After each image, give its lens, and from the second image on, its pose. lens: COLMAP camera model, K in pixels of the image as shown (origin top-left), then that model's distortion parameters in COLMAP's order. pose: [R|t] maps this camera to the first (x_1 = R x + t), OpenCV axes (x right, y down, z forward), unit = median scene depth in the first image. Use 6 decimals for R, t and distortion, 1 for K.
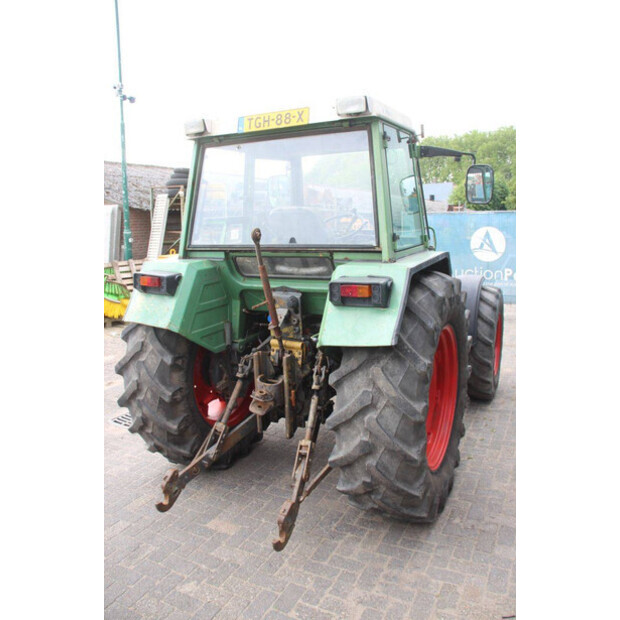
lens RADIAL K [[512.5, 0, 310.0], [0, 512.5, 310.0], [0, 0, 1]] dist [-0.184960, 0.180990]
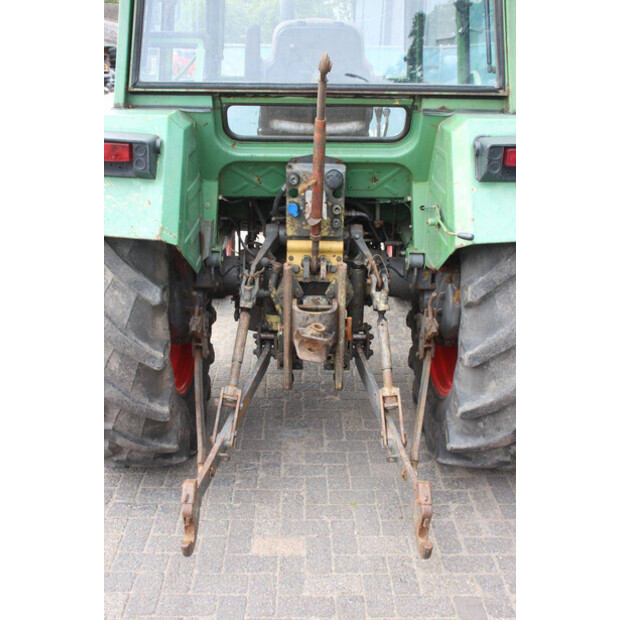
lens RADIAL K [[661.3, 0, 310.0], [0, 661.3, 310.0], [0, 0, 1]] dist [-0.100826, 0.232800]
pose [[0.884618, -0.134784, 0.446414, -0.446235], [0.048739, 0.978798, 0.198944, -0.020954], [-0.463763, -0.154231, 0.872431, 0.283148]]
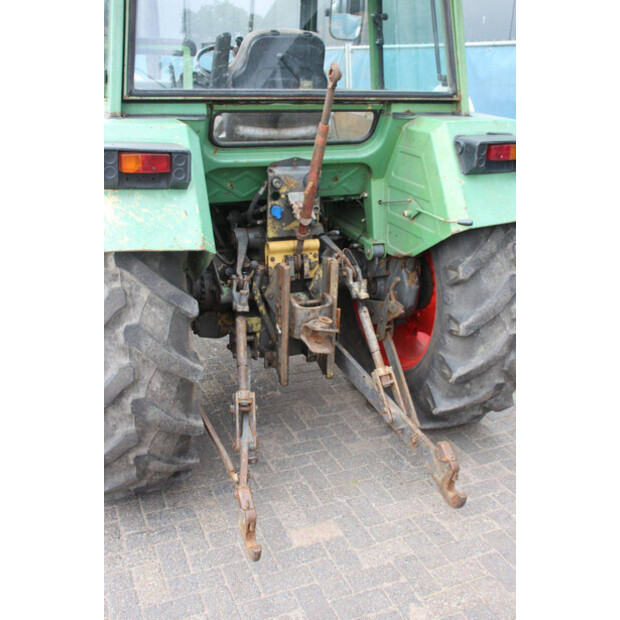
lens RADIAL K [[661.3, 0, 310.0], [0, 661.3, 310.0], [0, 0, 1]] dist [-0.100826, 0.232800]
pose [[0.642838, -0.232436, 0.729886, -0.705652], [0.096260, 0.969810, 0.224061, -0.044944], [-0.759930, -0.073776, 0.645805, 0.438612]]
